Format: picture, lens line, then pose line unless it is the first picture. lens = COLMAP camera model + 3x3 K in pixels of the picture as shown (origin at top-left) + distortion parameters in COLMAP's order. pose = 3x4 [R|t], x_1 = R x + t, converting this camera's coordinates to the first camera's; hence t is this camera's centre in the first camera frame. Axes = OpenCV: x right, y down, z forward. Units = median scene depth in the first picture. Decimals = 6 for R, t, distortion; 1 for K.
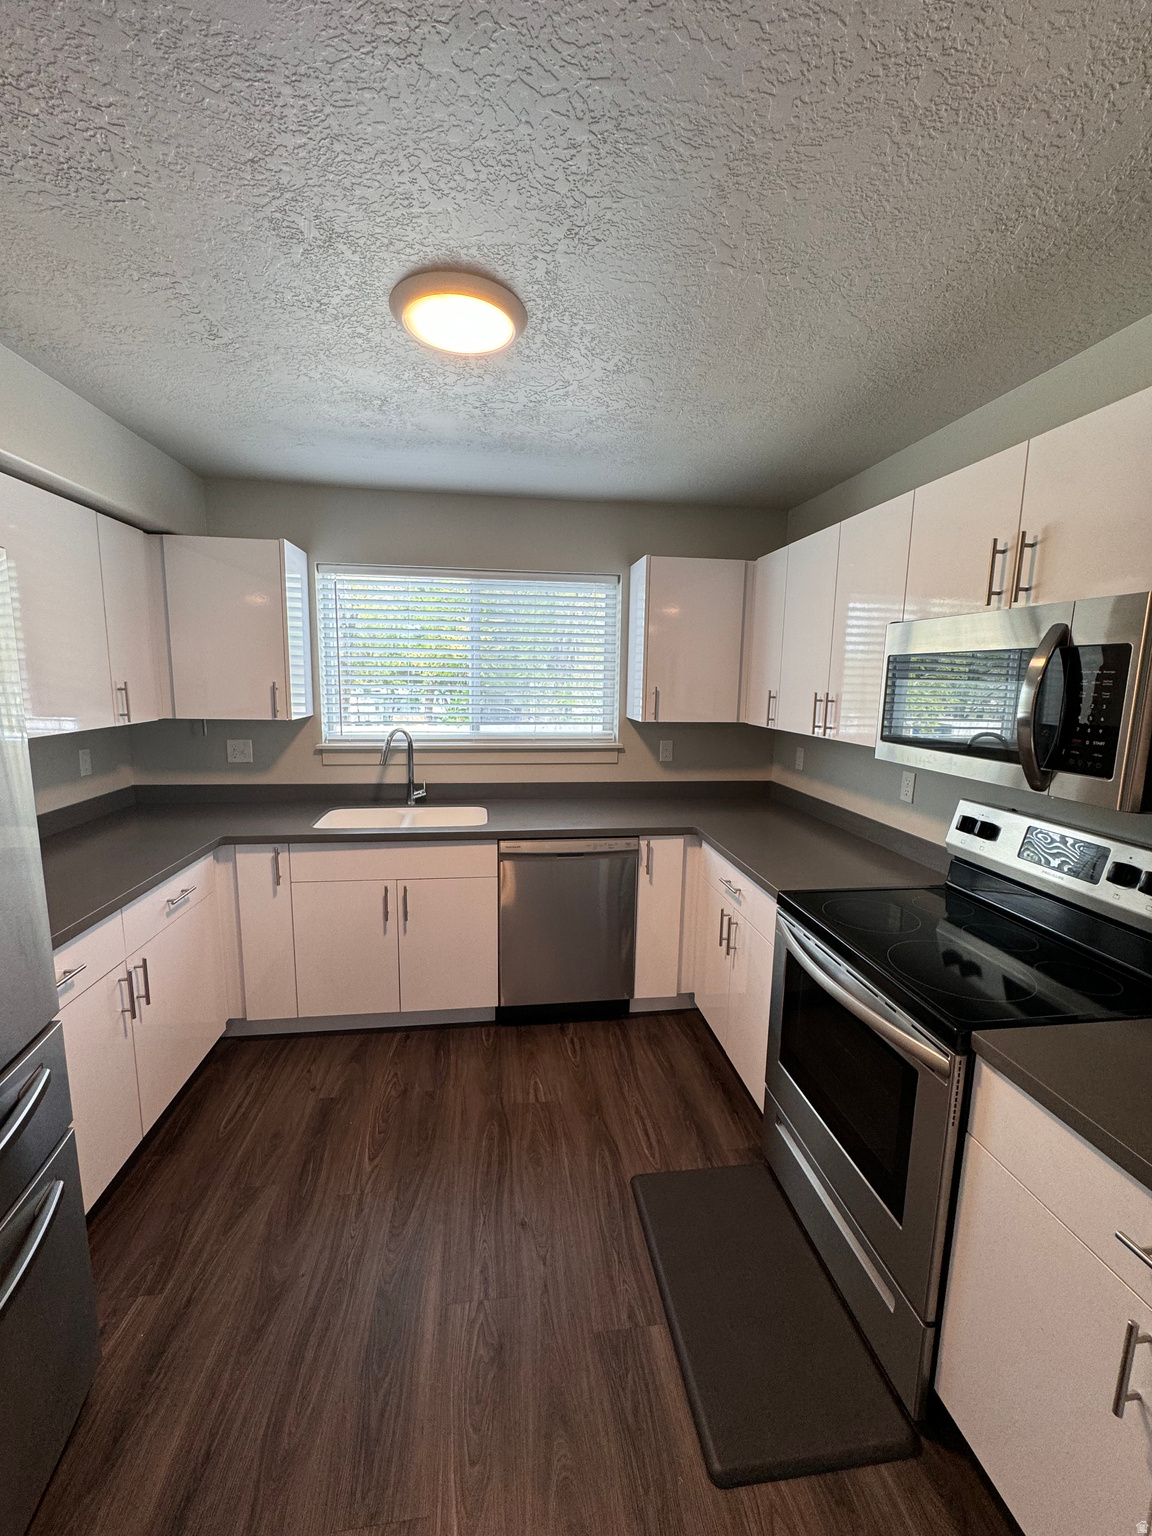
lens RADIAL K [[617.9, 0, 576.0], [0, 617.9, 768.0], [0, 0, 1]] dist [0.001240, 0.000041]
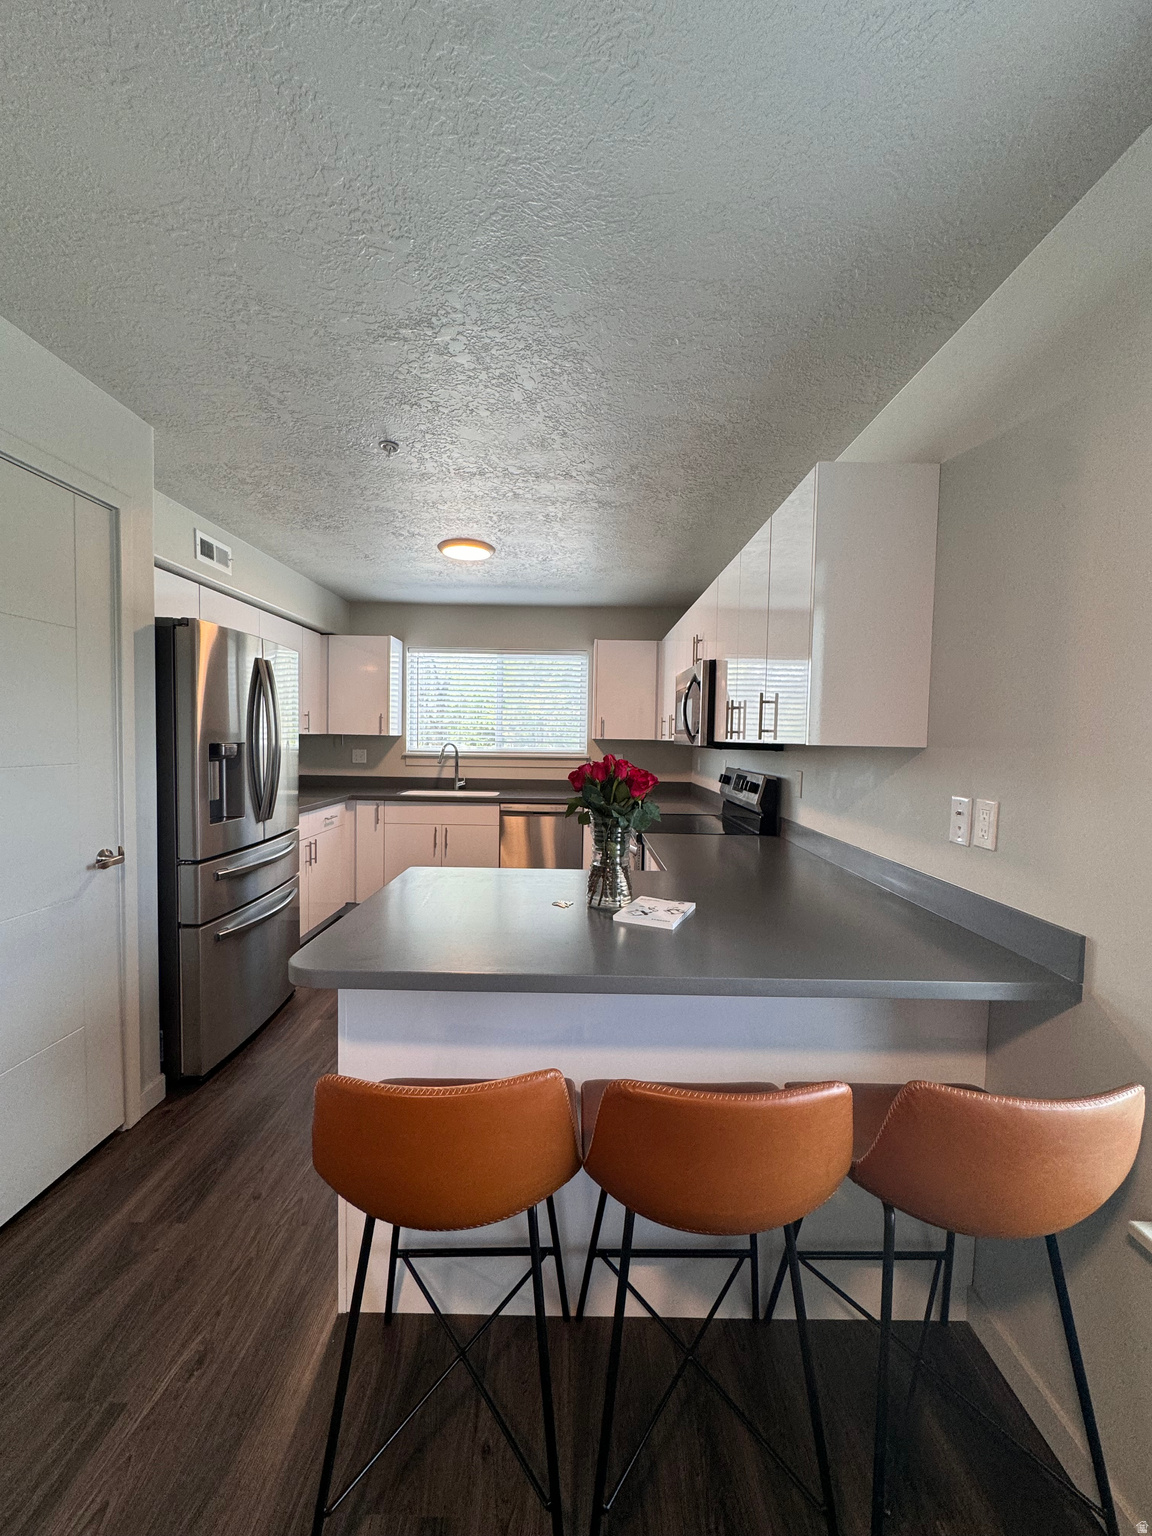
lens RADIAL K [[617.9, 0, 576.0], [0, 617.9, 768.0], [0, 0, 1]] dist [0.001240, 0.000041]
pose [[0.990874, 0.007545, -0.134582, 0.278609], [-0.021044, 0.994849, -0.099160, 0.163027], [0.133141, 0.101087, 0.985928, -0.600114]]
